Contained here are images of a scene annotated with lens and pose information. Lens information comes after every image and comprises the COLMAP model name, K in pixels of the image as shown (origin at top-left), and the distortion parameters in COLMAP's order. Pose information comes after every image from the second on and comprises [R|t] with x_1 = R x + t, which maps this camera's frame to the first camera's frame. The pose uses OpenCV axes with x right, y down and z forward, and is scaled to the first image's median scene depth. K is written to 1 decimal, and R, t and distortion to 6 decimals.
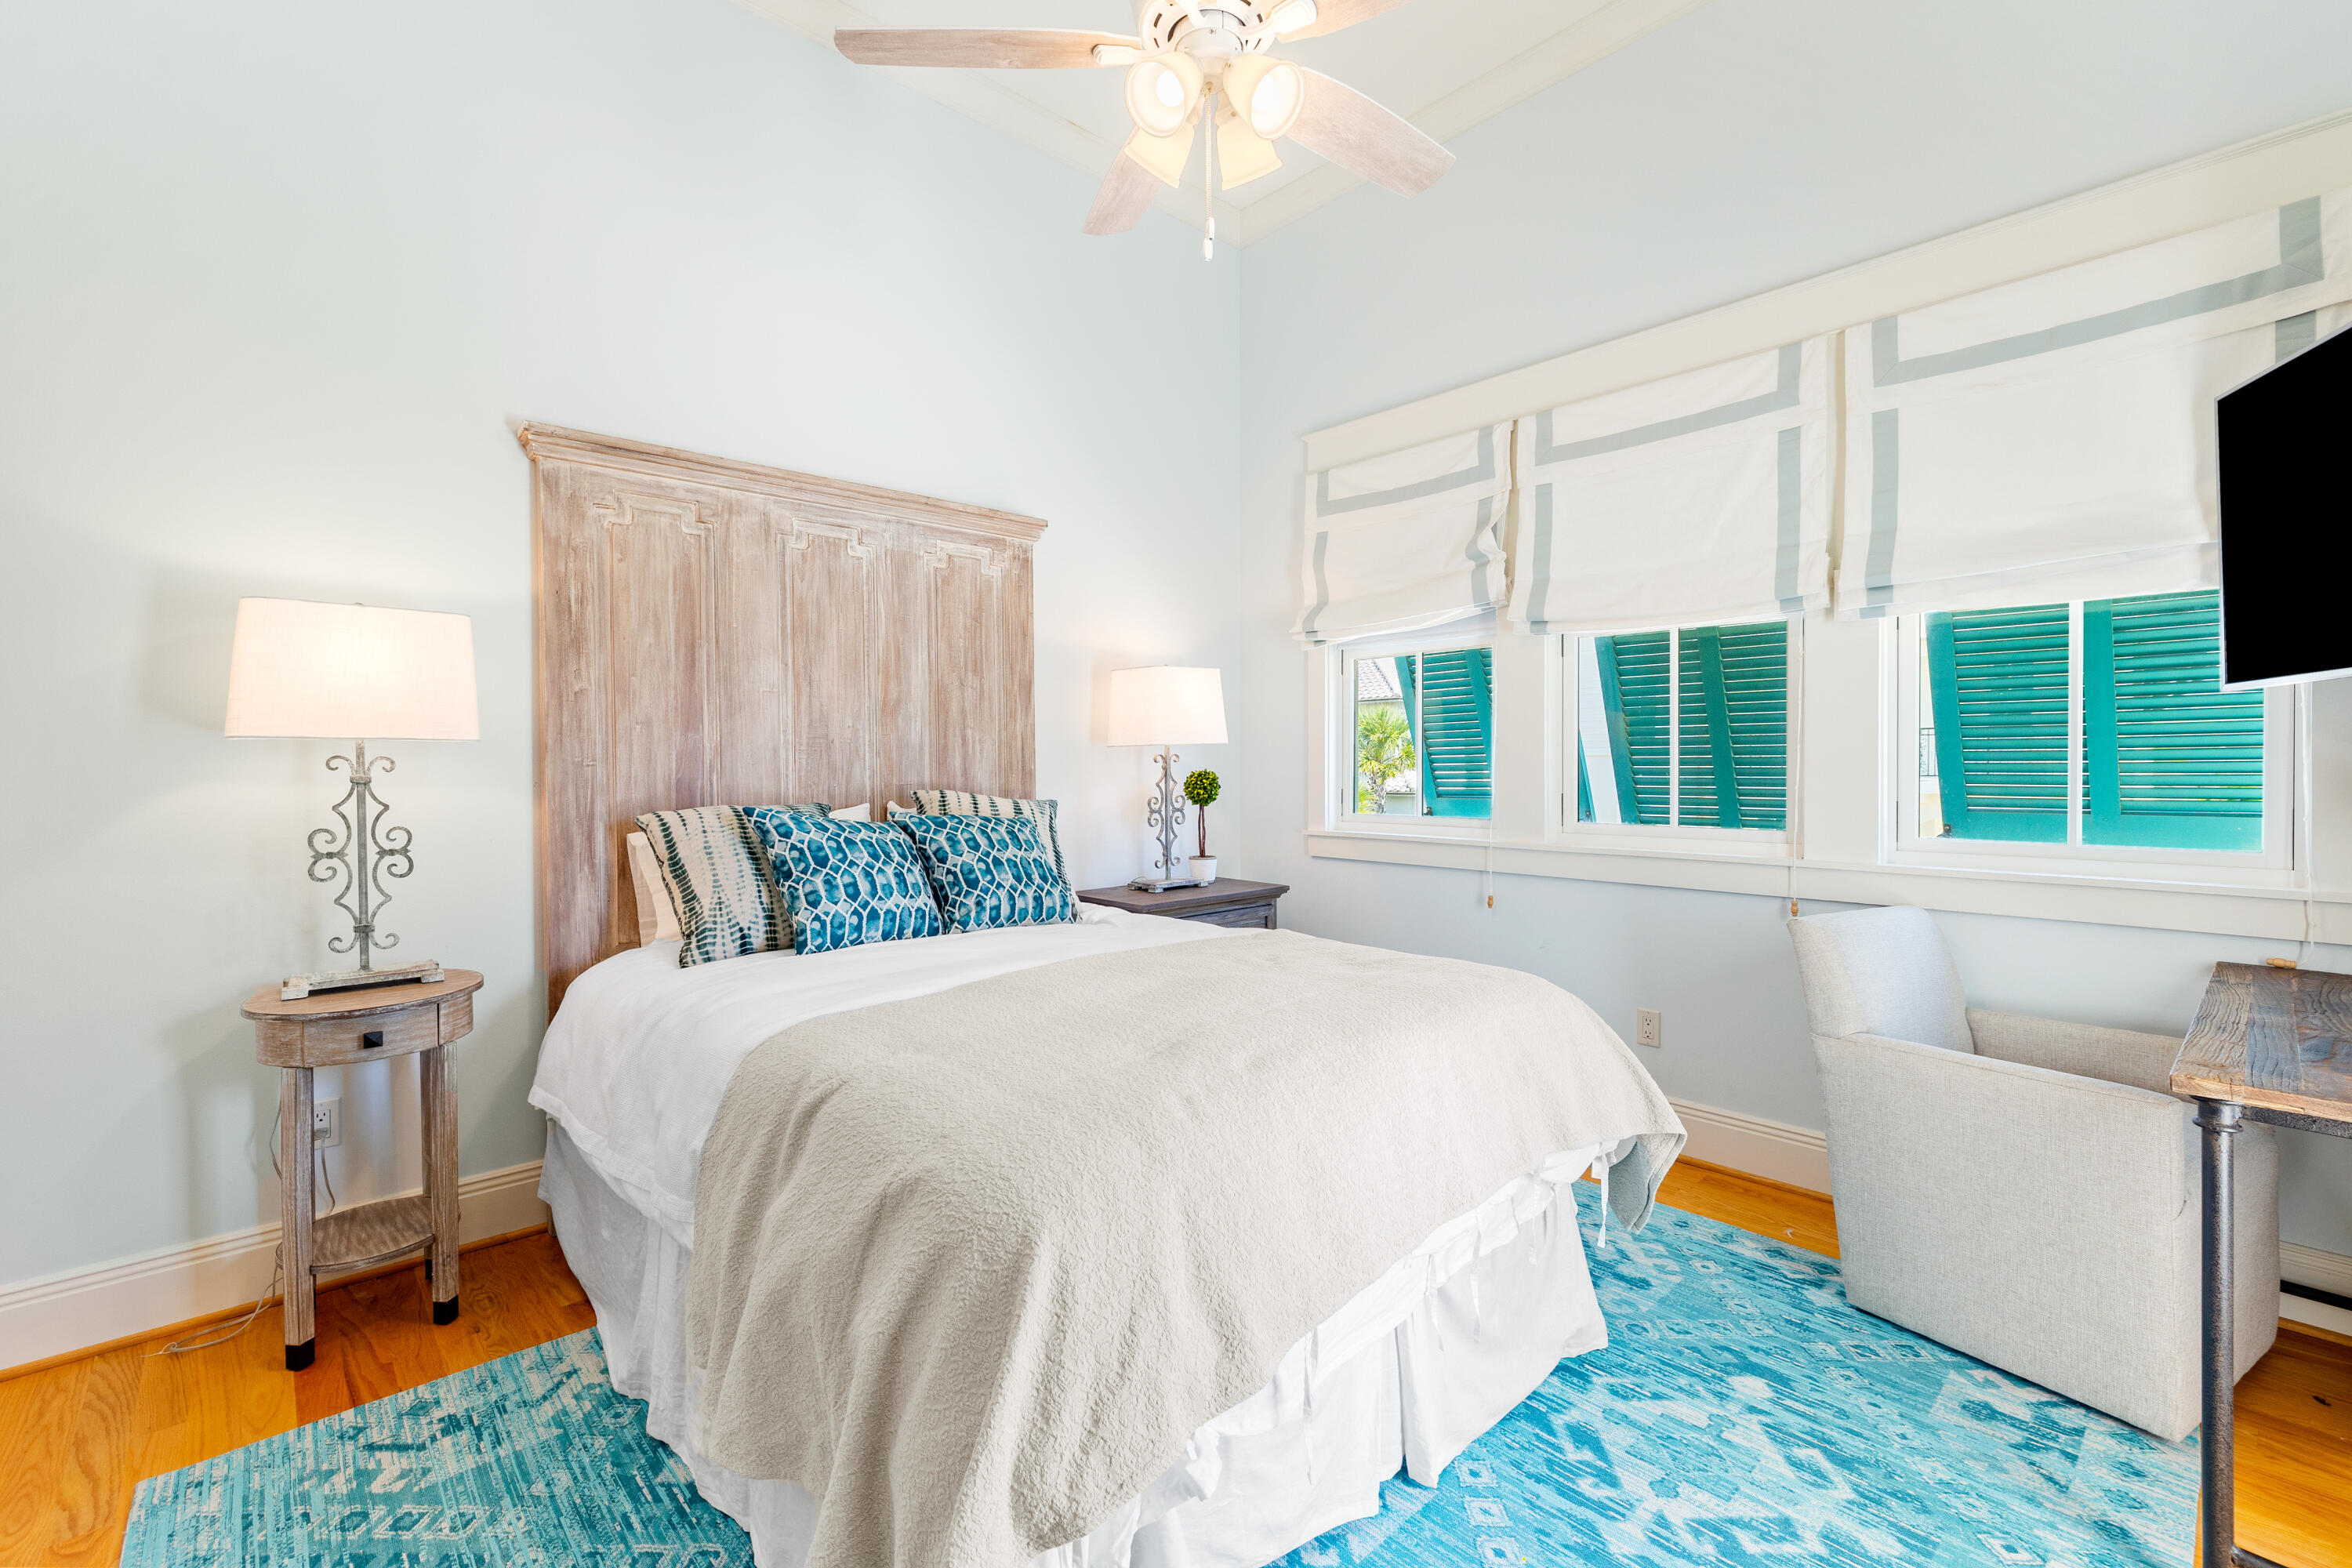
lens RADIAL K [[995.1, 0, 1161.7], [0, 995.1, 784.4], [0, 0, 1]] dist [-0.000499, 0.000169]
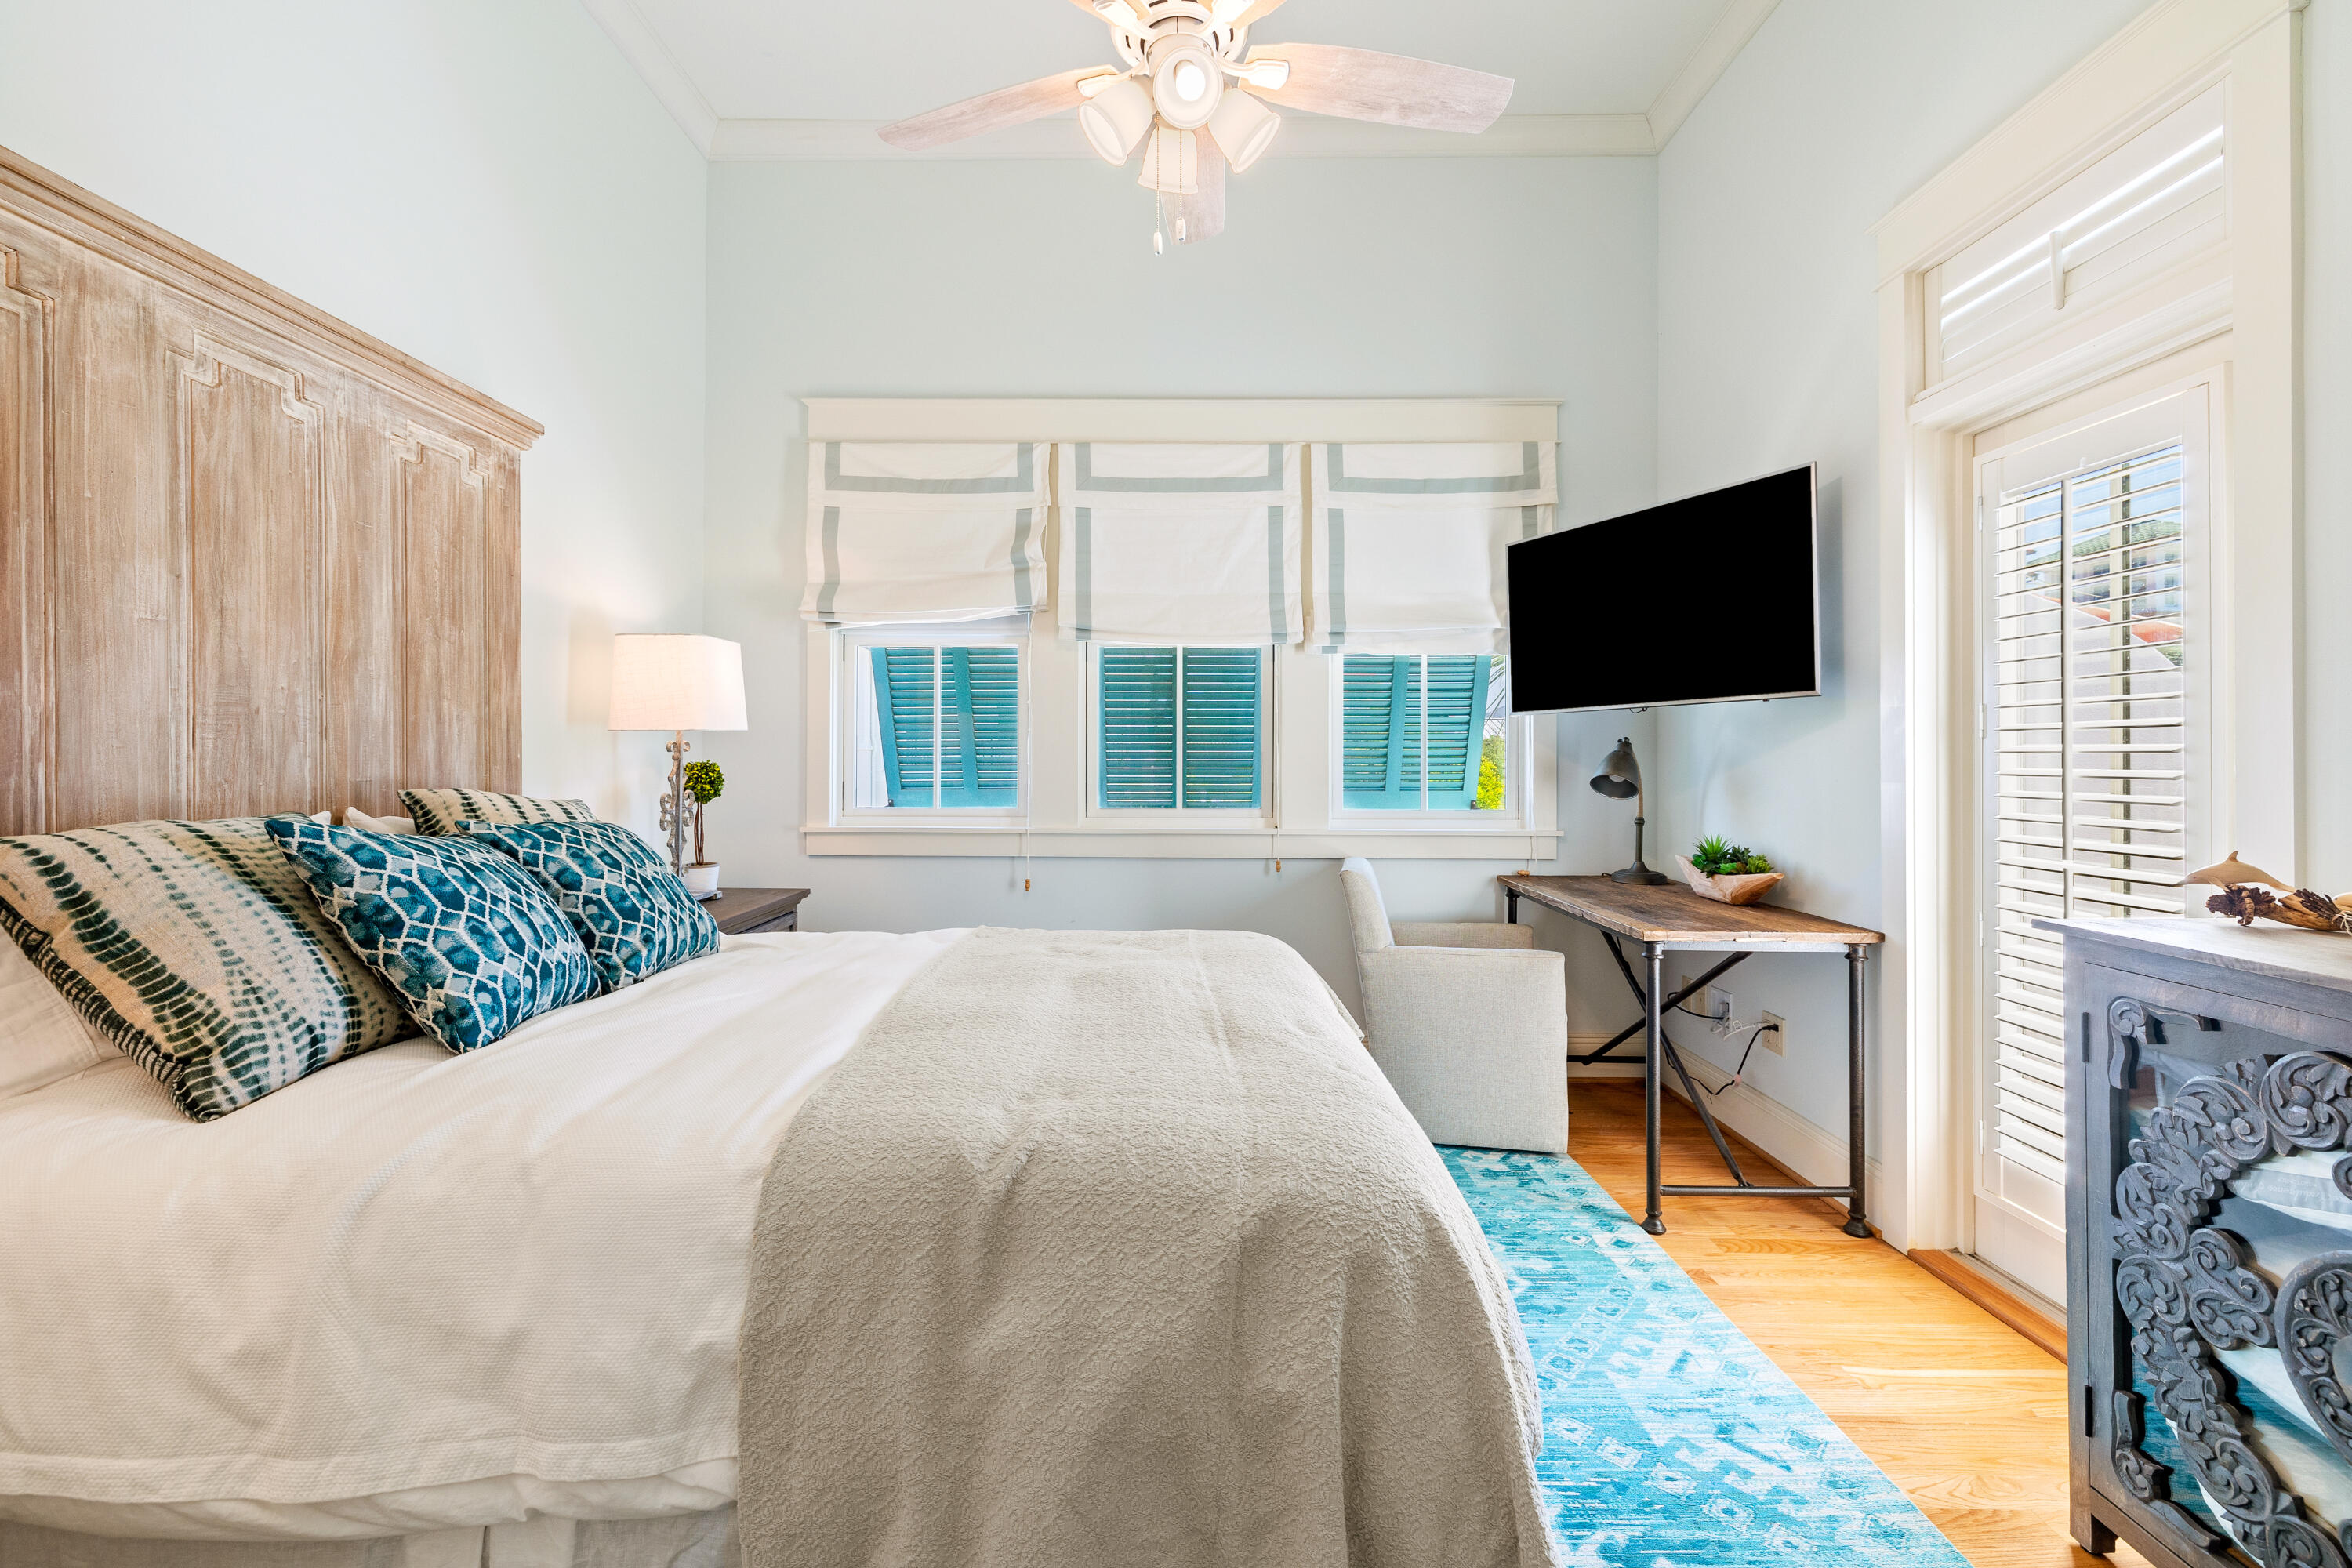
lens RADIAL K [[995.1, 0, 1154.1], [0, 995.1, 763.2], [0, 0, 1]] dist [-0.000499, 0.000169]
pose [[0.684943, 0.001676, 0.728595, -0.415444], [0.009344, 0.999895, -0.011085, 0.000359], [-0.728537, 0.014400, 0.684855, 0.191688]]
